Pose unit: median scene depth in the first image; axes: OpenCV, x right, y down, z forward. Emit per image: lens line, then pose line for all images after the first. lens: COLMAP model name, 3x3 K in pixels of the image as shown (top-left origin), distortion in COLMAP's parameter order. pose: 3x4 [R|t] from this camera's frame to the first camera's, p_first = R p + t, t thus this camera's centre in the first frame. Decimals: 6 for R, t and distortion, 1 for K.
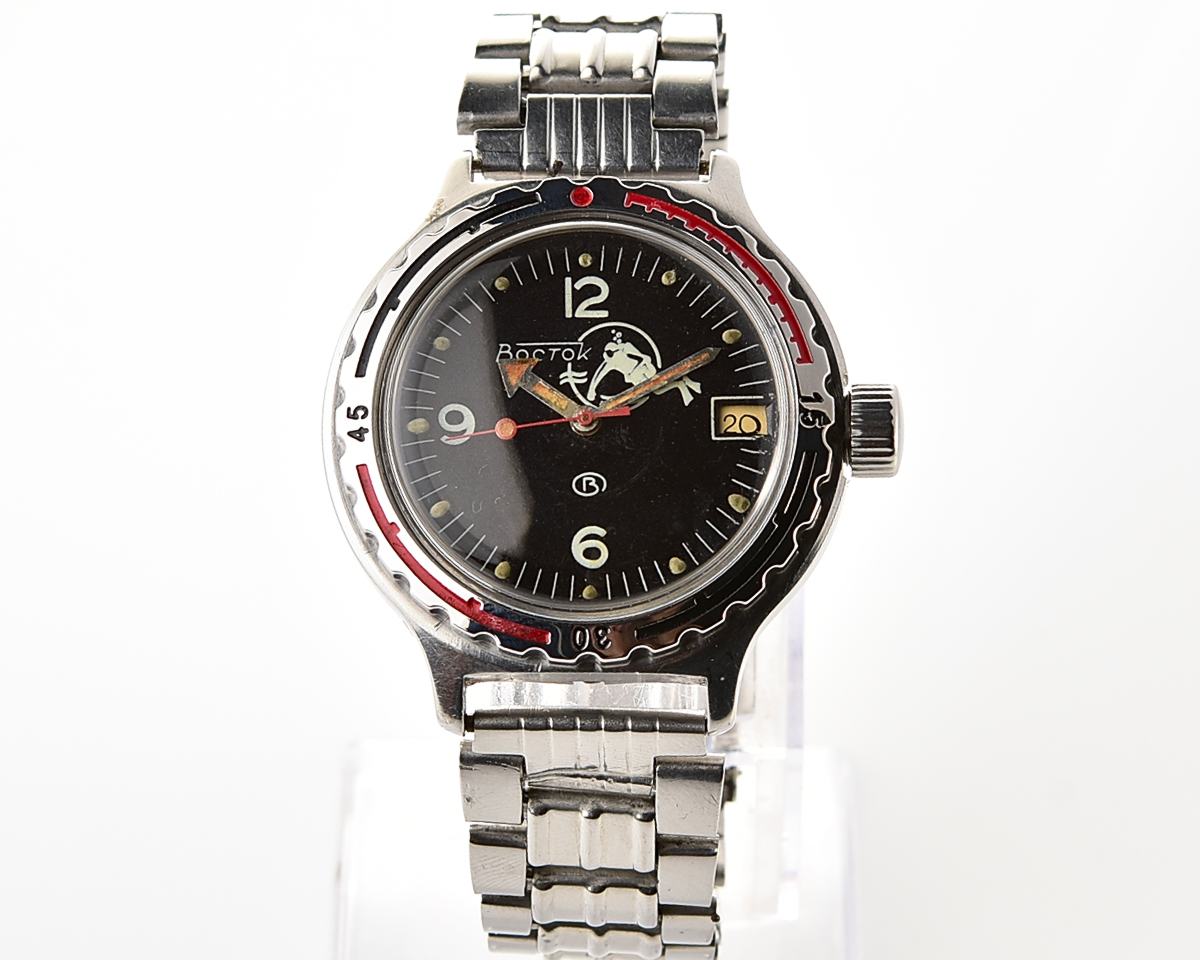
lens RADIAL K [[5652.8, 0, 600.0], [0, 5652.8, 480.0], [0, 0, 1]] dist [-0.083654, 1.359242]
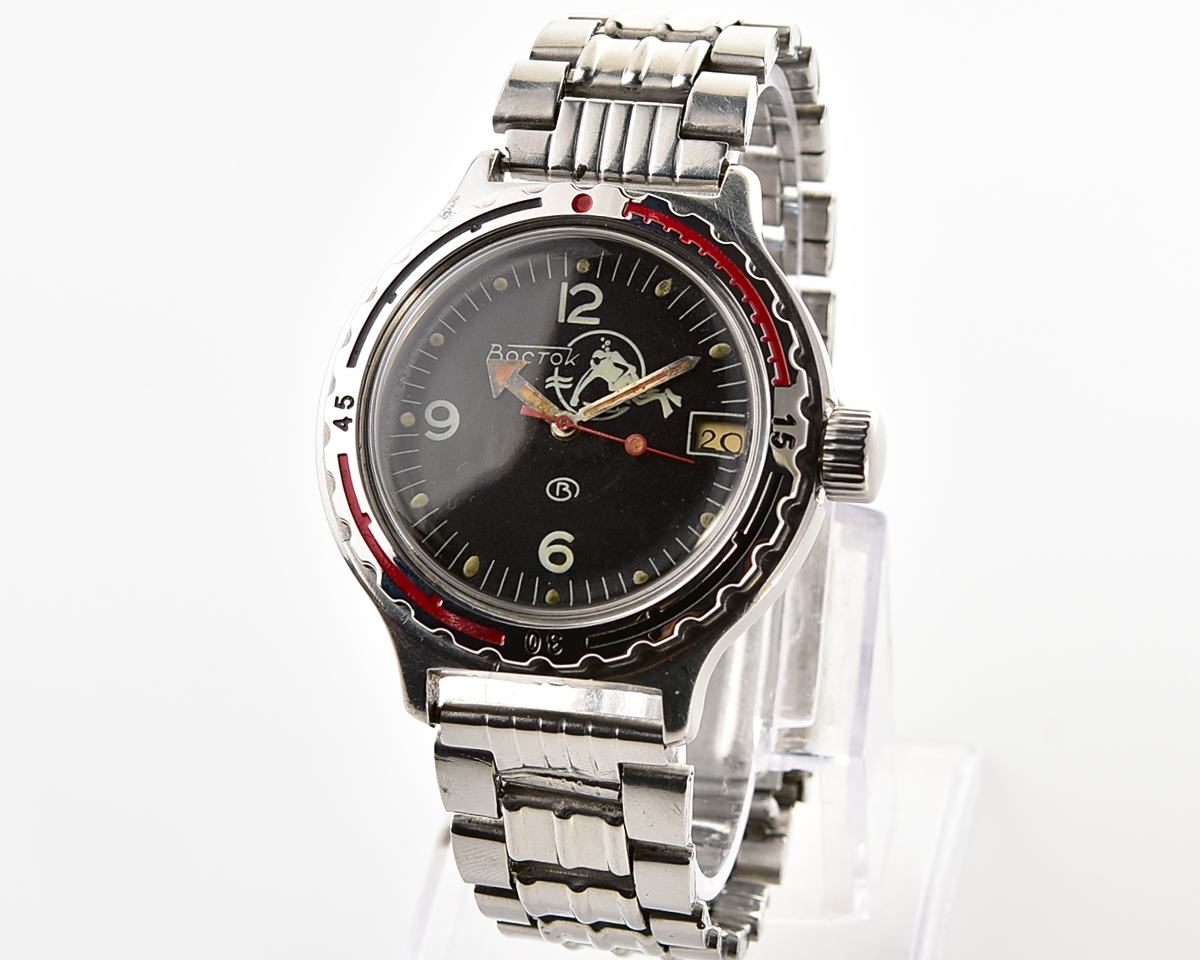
lens RADIAL K [[5652.8, 0, 600.0], [0, 5652.8, 480.0], [0, 0, 1]] dist [-0.083654, 1.359242]
pose [[0.982172, 0.072606, -0.173396, 0.178463], [-0.069253, 0.997278, 0.025319, -0.026773], [0.174762, -0.012860, 0.984527, 0.008913]]
